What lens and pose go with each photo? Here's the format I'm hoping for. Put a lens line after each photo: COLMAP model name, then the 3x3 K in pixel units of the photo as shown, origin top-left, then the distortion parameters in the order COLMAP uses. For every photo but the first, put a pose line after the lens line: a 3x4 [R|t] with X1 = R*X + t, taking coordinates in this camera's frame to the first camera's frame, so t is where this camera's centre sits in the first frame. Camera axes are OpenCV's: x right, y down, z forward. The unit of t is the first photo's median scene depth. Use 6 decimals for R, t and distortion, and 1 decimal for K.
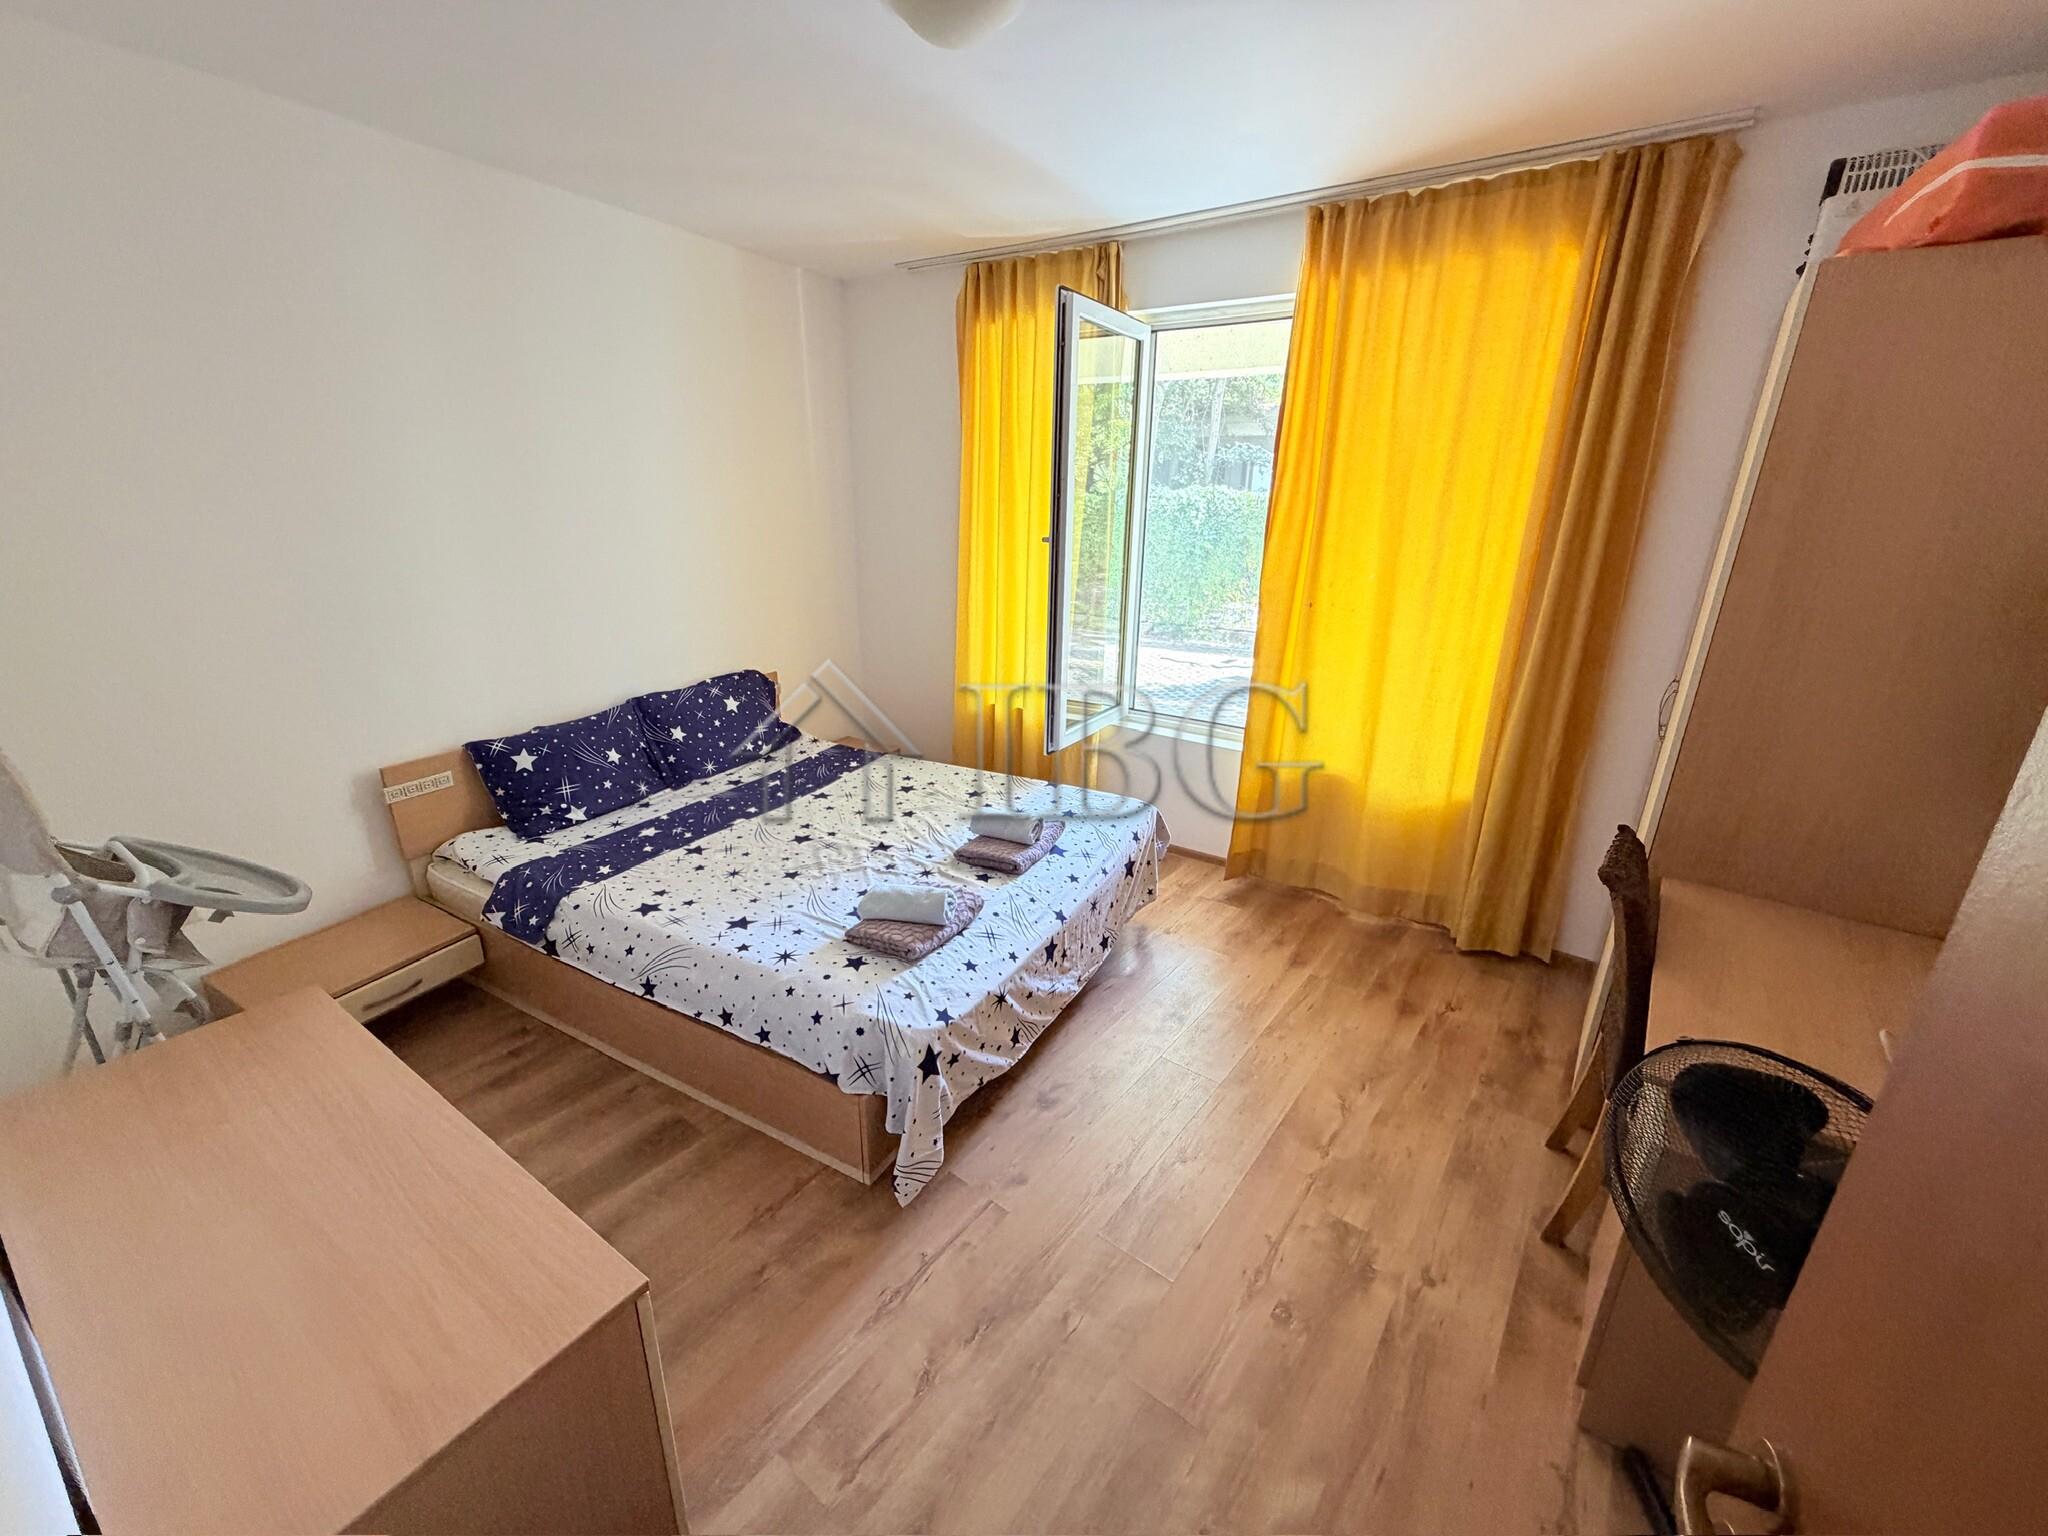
lens RADIAL K [[810.8, 0, 1024.0], [0, 810.8, 768.0], [0, 0, 1]] dist [-0.000304, -0.000134]
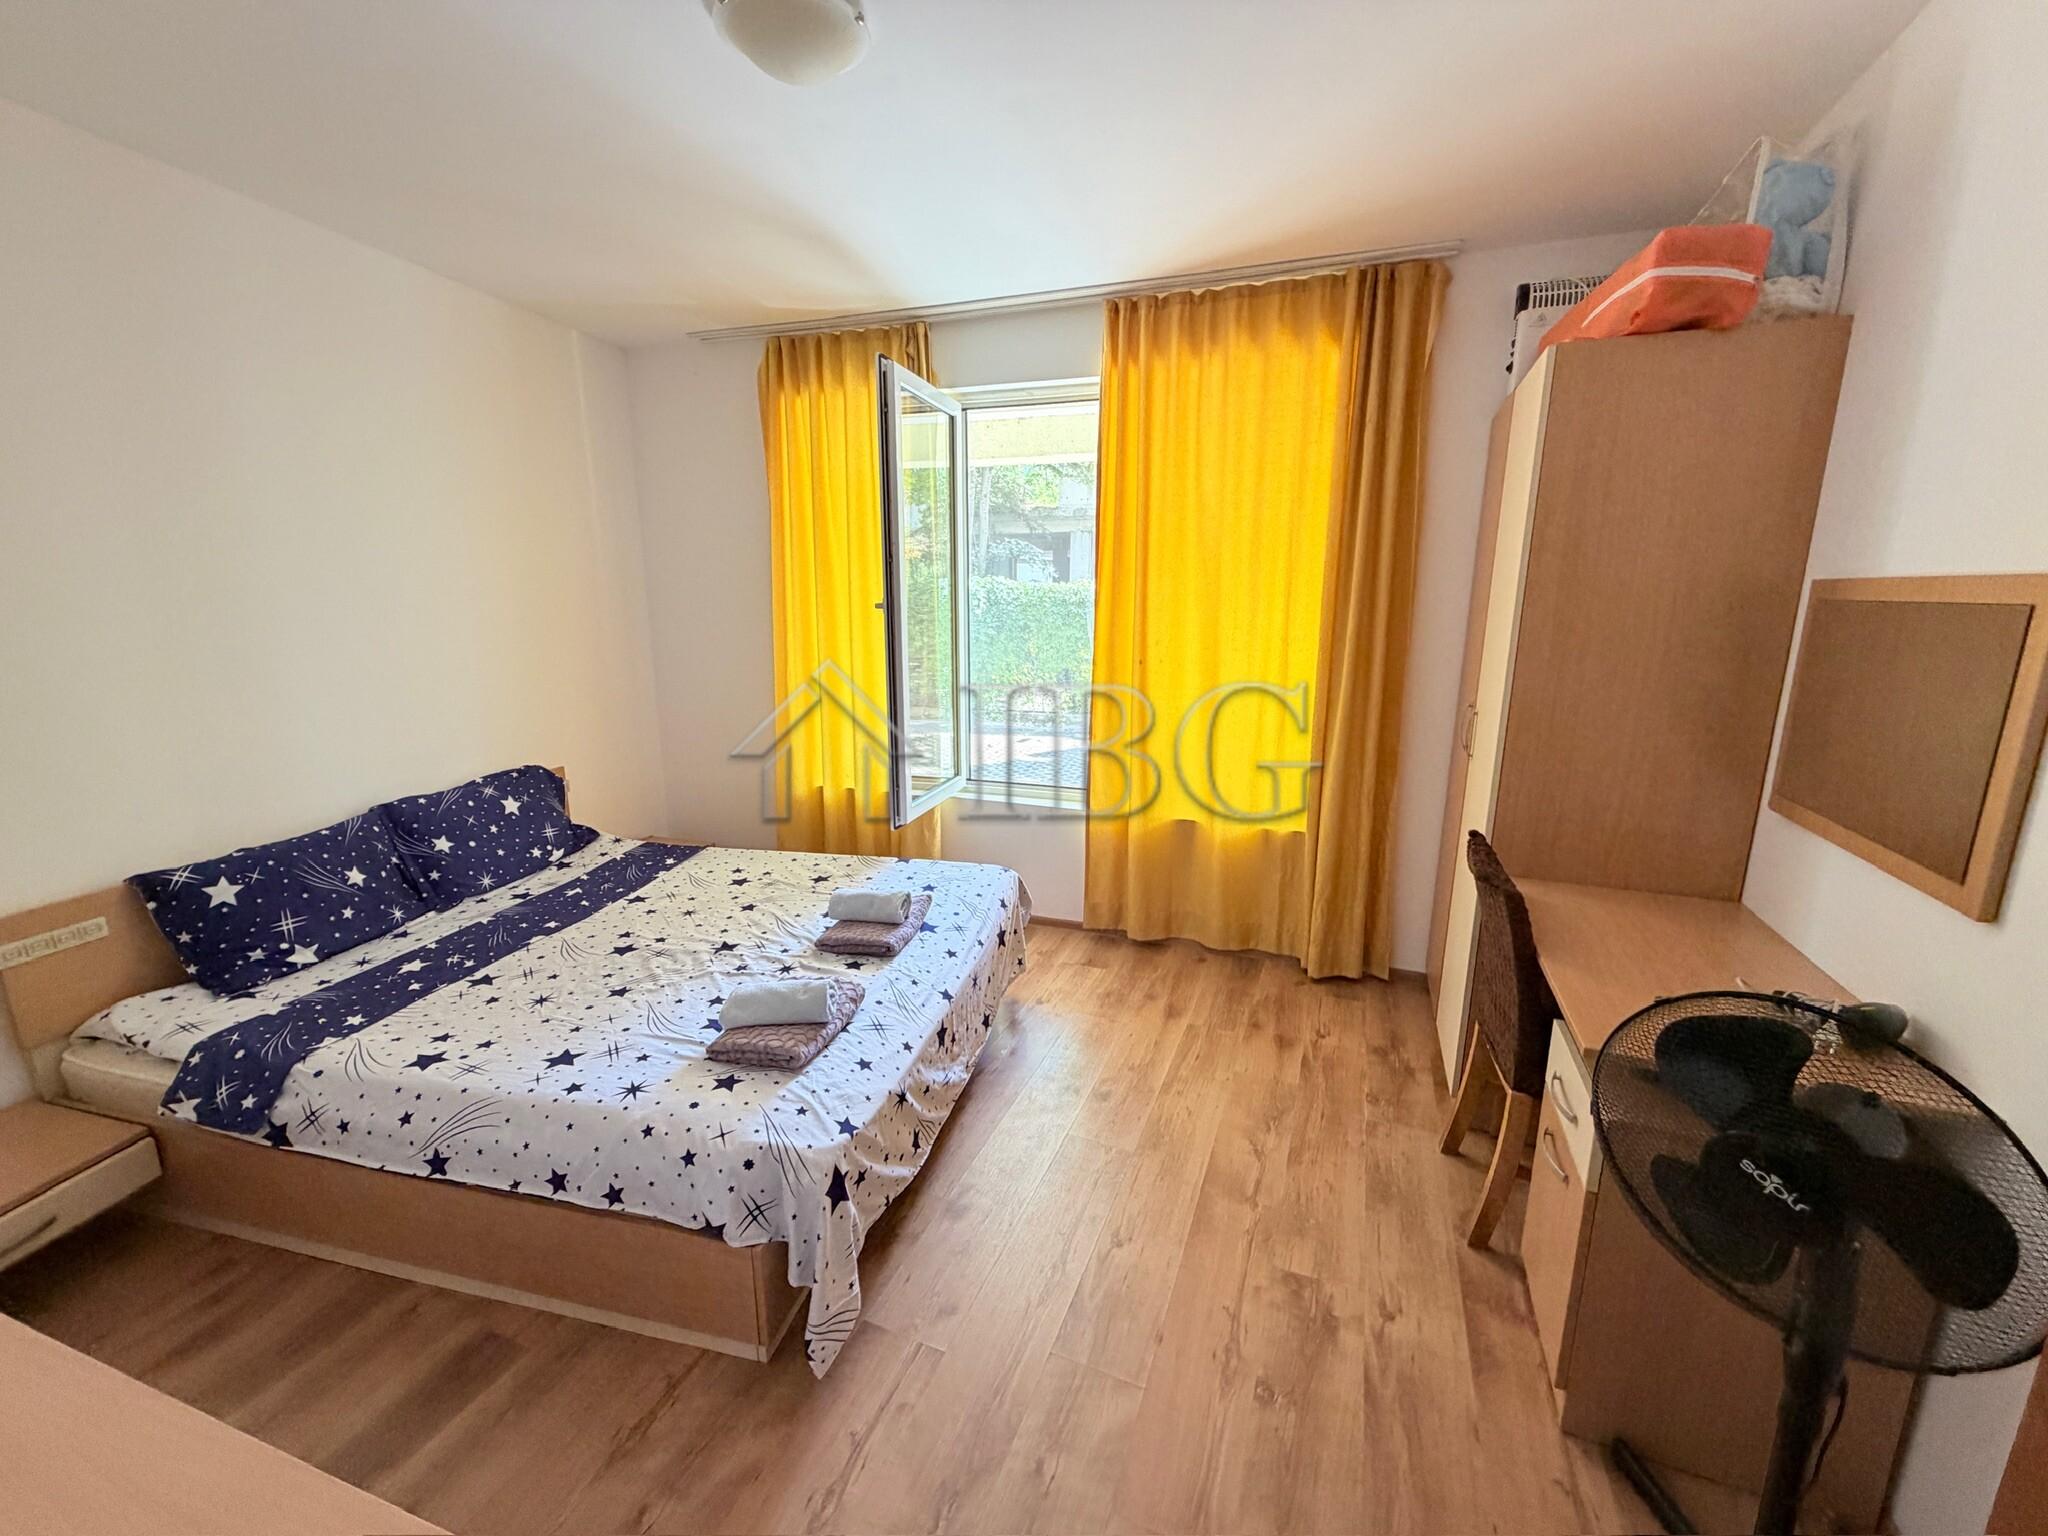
lens RADIAL K [[810.1, 0, 1024.0], [0, 810.1, 768.0], [0, 0, 1]] dist [0.000285, -0.000209]
pose [[0.963393, -0.069351, 0.258967, -0.082473], [0.097700, 0.990355, -0.098243, 0.024702], [-0.249656, 0.119948, 0.960877, 0.066295]]
